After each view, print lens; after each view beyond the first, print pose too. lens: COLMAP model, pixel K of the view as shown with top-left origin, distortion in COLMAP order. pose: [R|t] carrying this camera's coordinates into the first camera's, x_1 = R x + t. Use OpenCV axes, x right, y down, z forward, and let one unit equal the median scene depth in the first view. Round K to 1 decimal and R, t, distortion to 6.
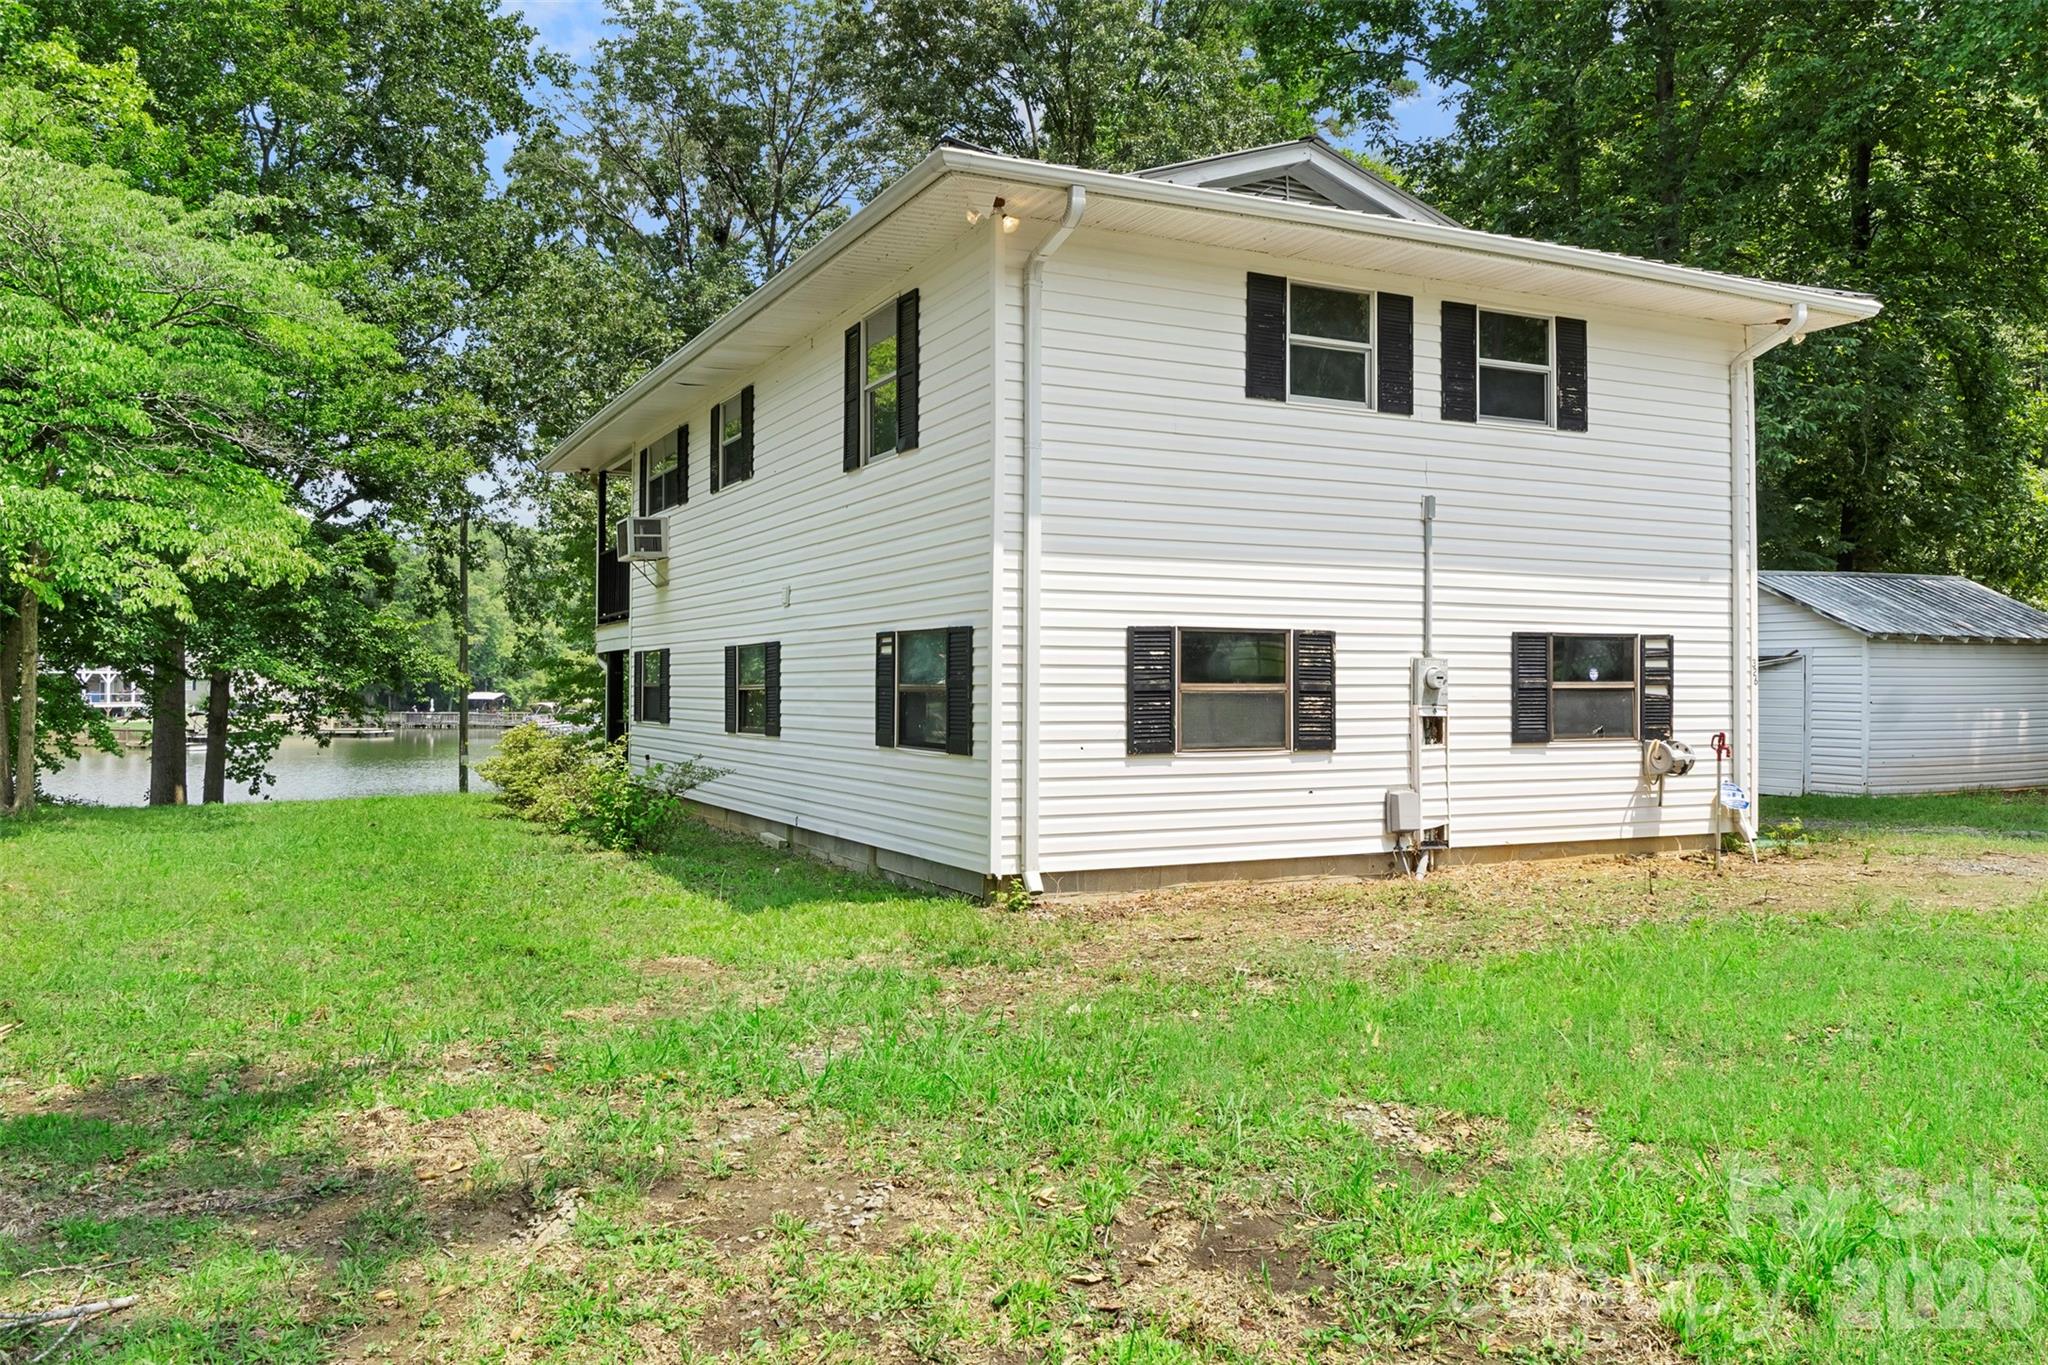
lens RADIAL K [[1541.0, 0, 1017.7], [0, 1541.0, 678.3], [0, 0, 1]] dist [-0.006561, 0.007320]
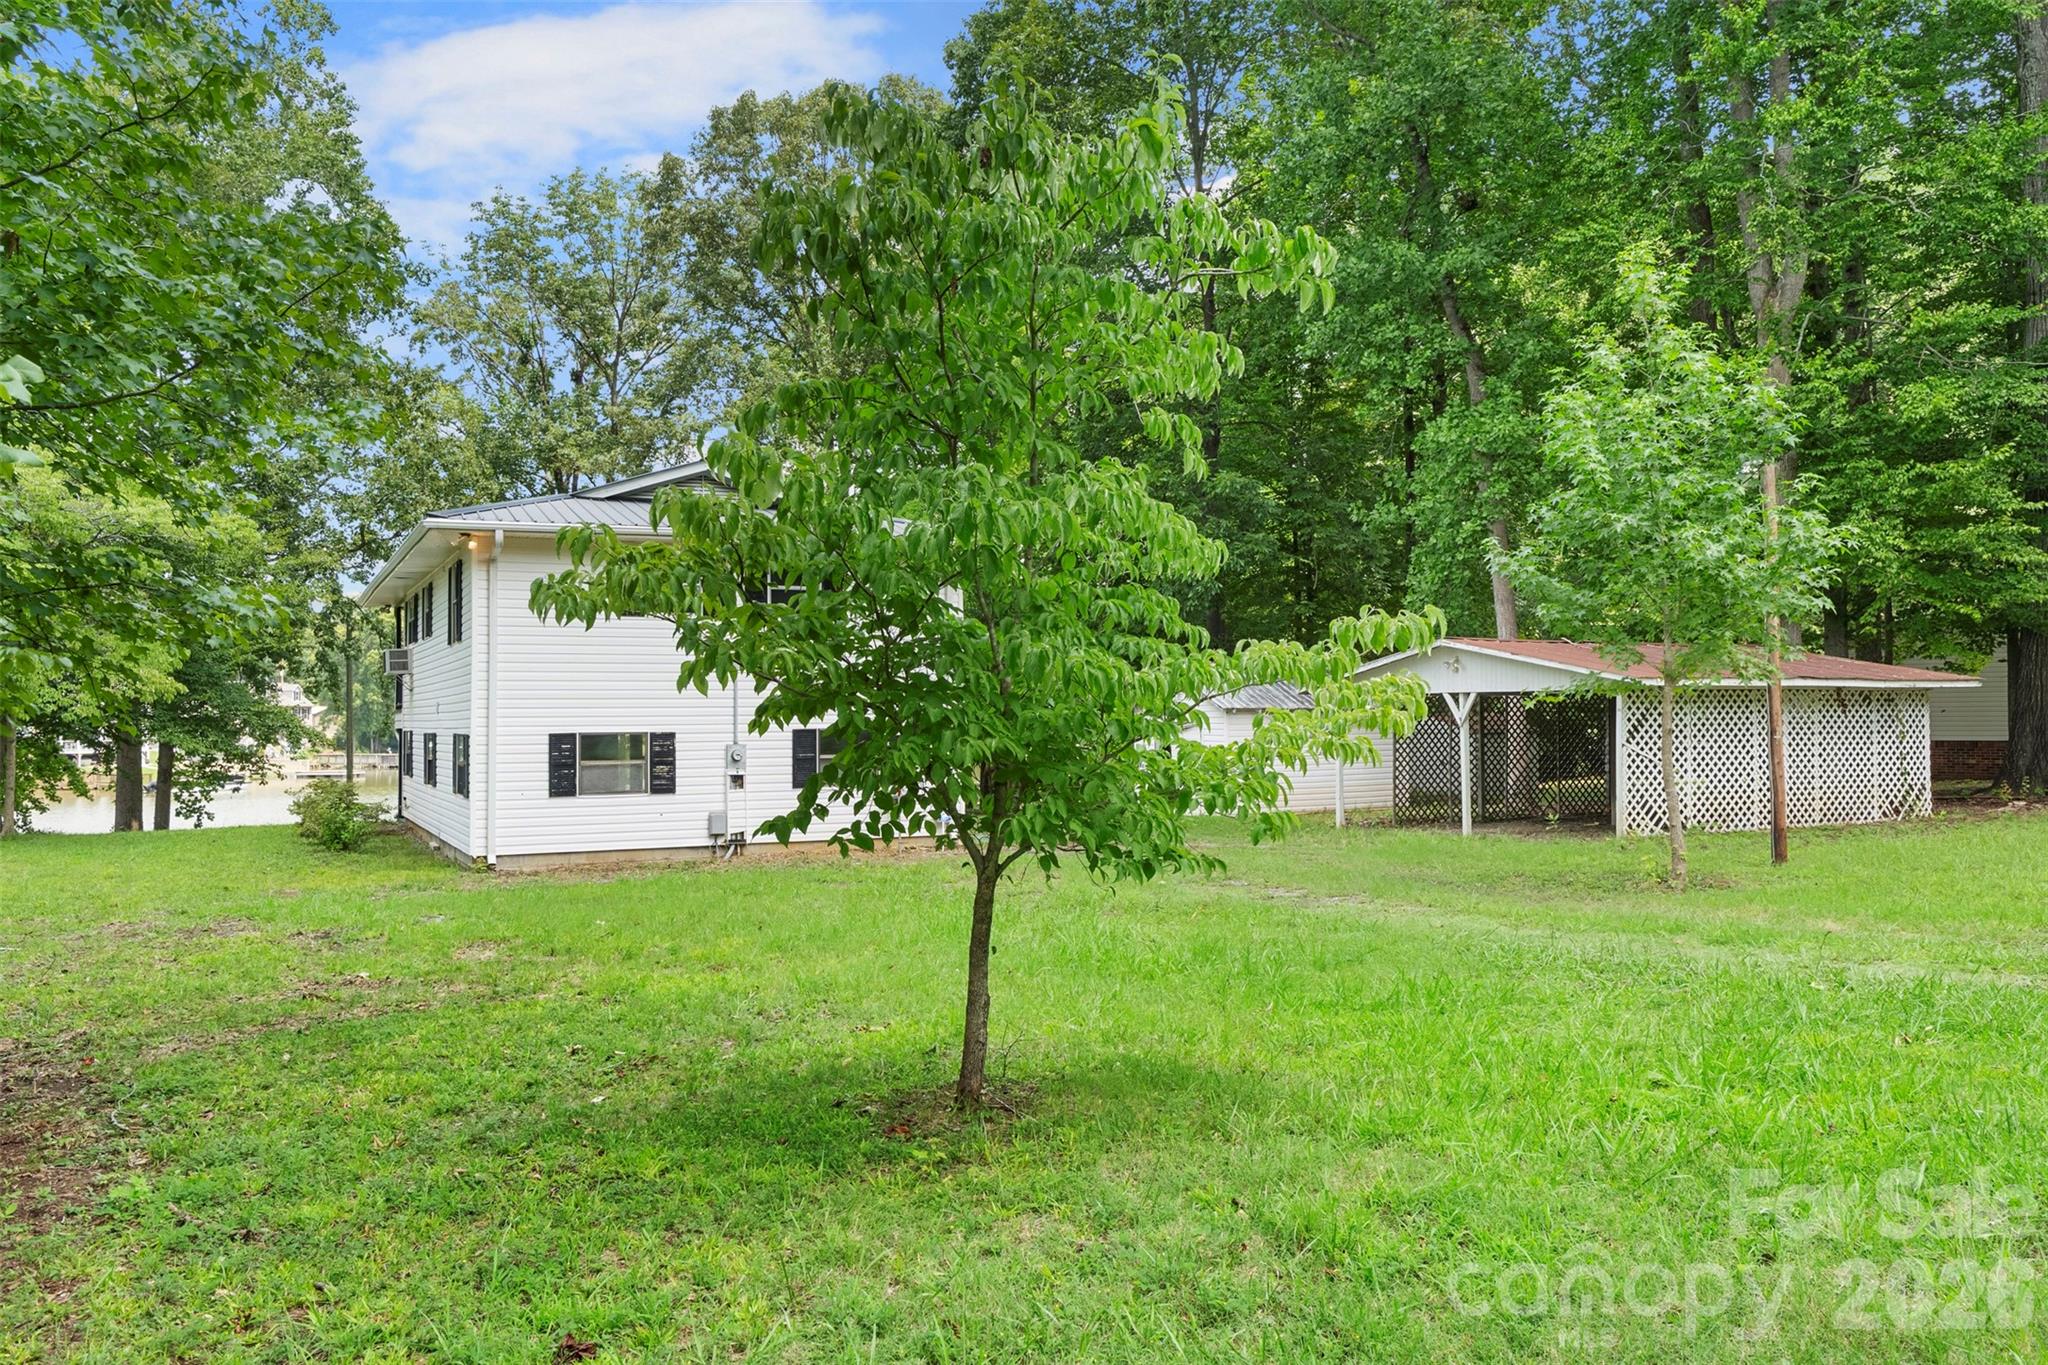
lens RADIAL K [[1541.0, 0, 1028.6], [0, 1541.0, 691.2], [0, 0, 1]] dist [-0.006561, 0.007320]
pose [[0.999940, -0.010773, 0.002139, 0.623899], [0.010797, 0.999874, -0.011629, -0.052450], [-0.002014, 0.011652, 0.999930, -0.917925]]
